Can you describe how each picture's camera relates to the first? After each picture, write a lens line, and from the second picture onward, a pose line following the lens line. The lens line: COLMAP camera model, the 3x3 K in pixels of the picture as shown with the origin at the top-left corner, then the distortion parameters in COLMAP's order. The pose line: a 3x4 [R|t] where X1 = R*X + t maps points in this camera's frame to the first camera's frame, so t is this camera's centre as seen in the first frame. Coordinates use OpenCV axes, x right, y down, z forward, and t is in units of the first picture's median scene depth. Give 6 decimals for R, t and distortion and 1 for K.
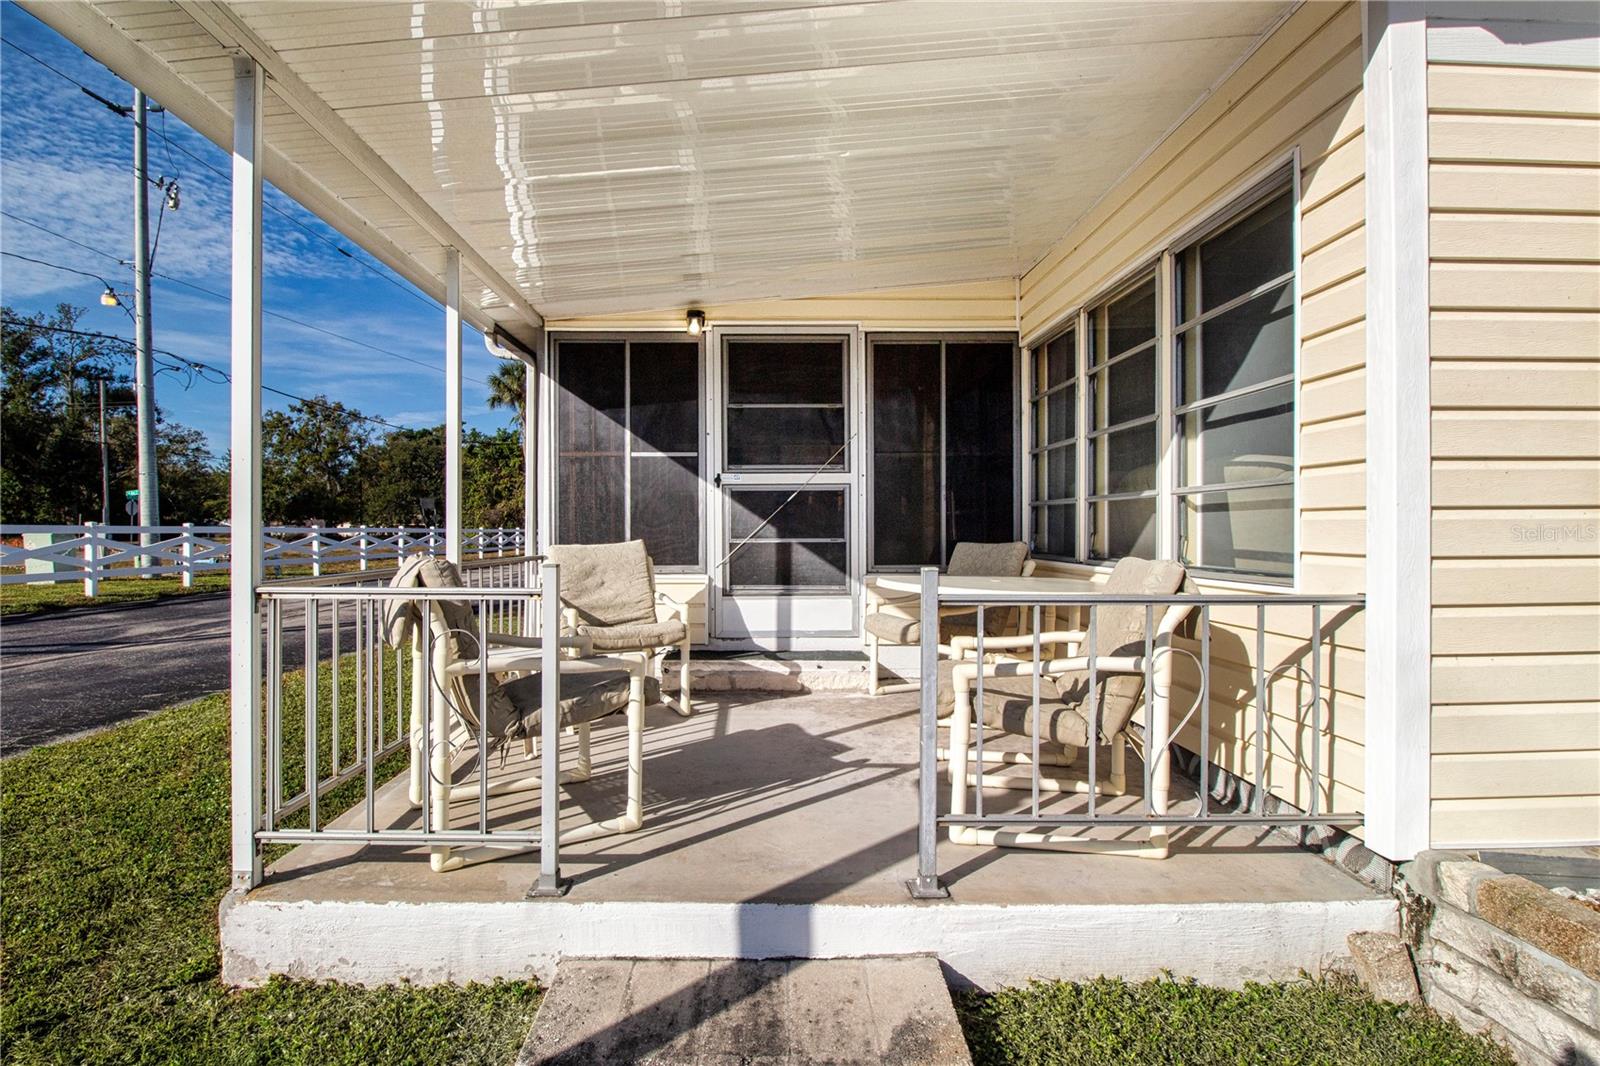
lens RADIAL K [[778.4, 0, 816.1], [0, 778.4, 521.7], [0, 0, 1]] dist [-0.010066, -0.008218]
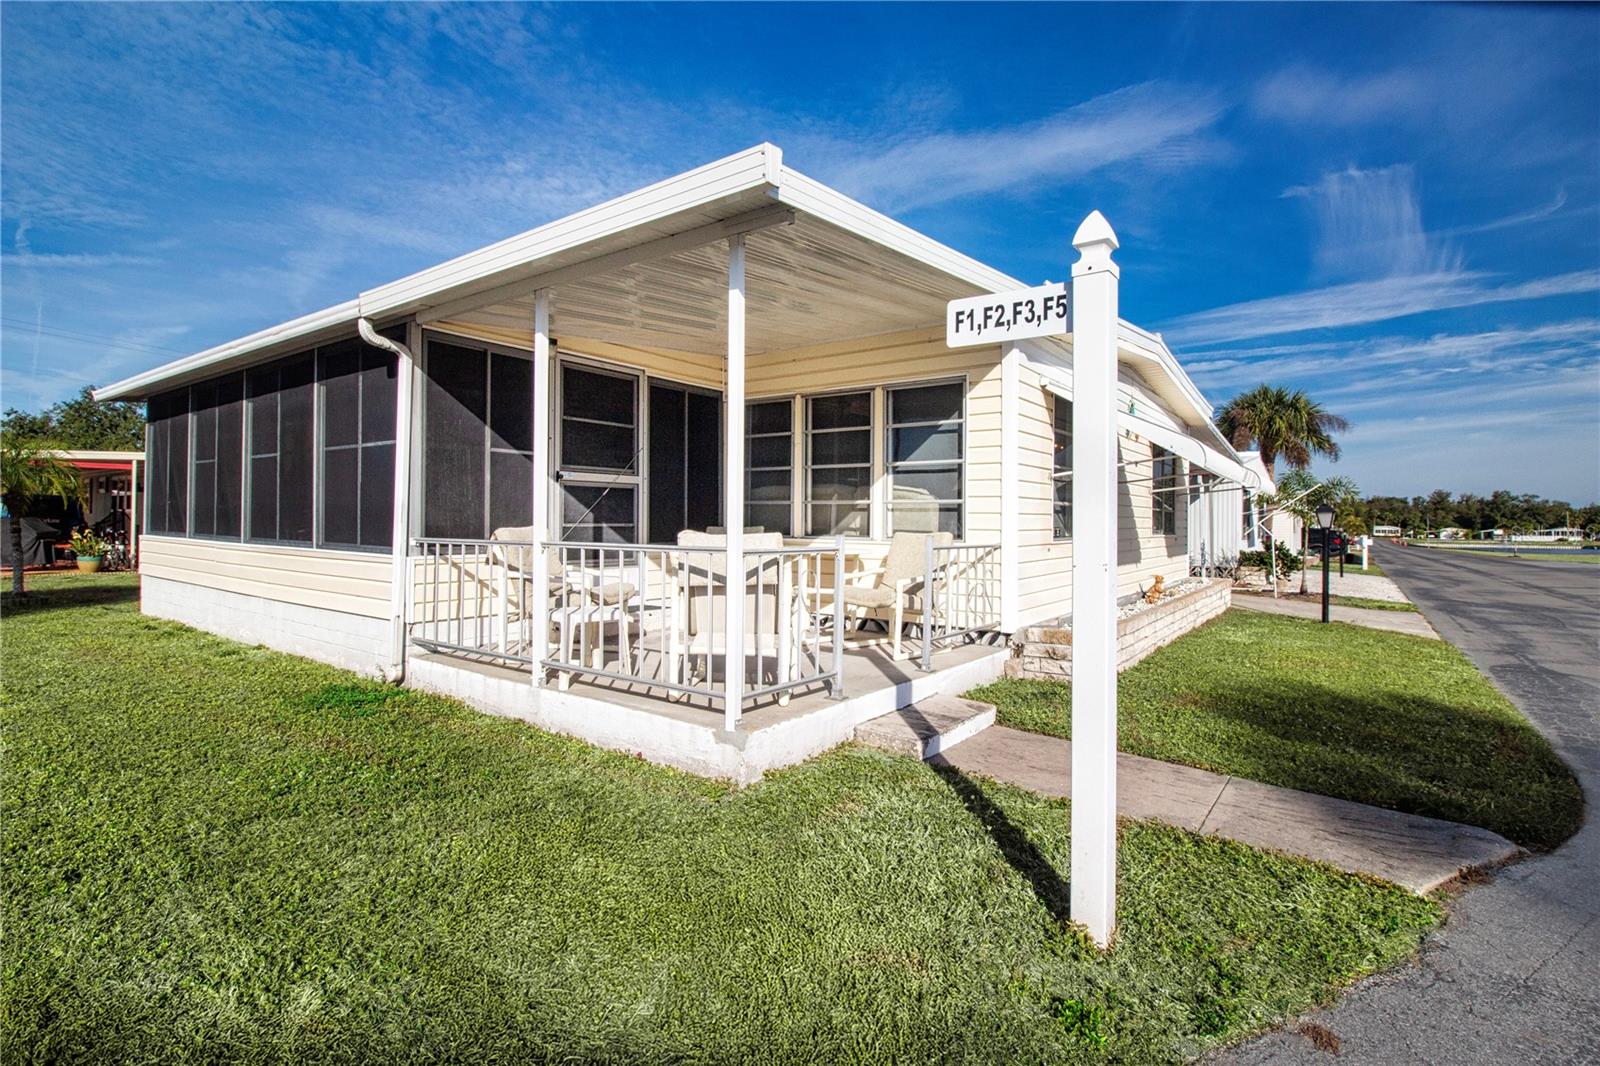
lens RADIAL K [[778.4, 0, 799.1], [0, 778.4, 526.6], [0, 0, 1]] dist [-0.010066, -0.008218]
pose [[0.604353, 0.010091, 0.796653, -0.876813], [-0.019119, 0.999816, 0.001840, 0.017720], [-0.796487, -0.016343, 0.604435, -0.058129]]
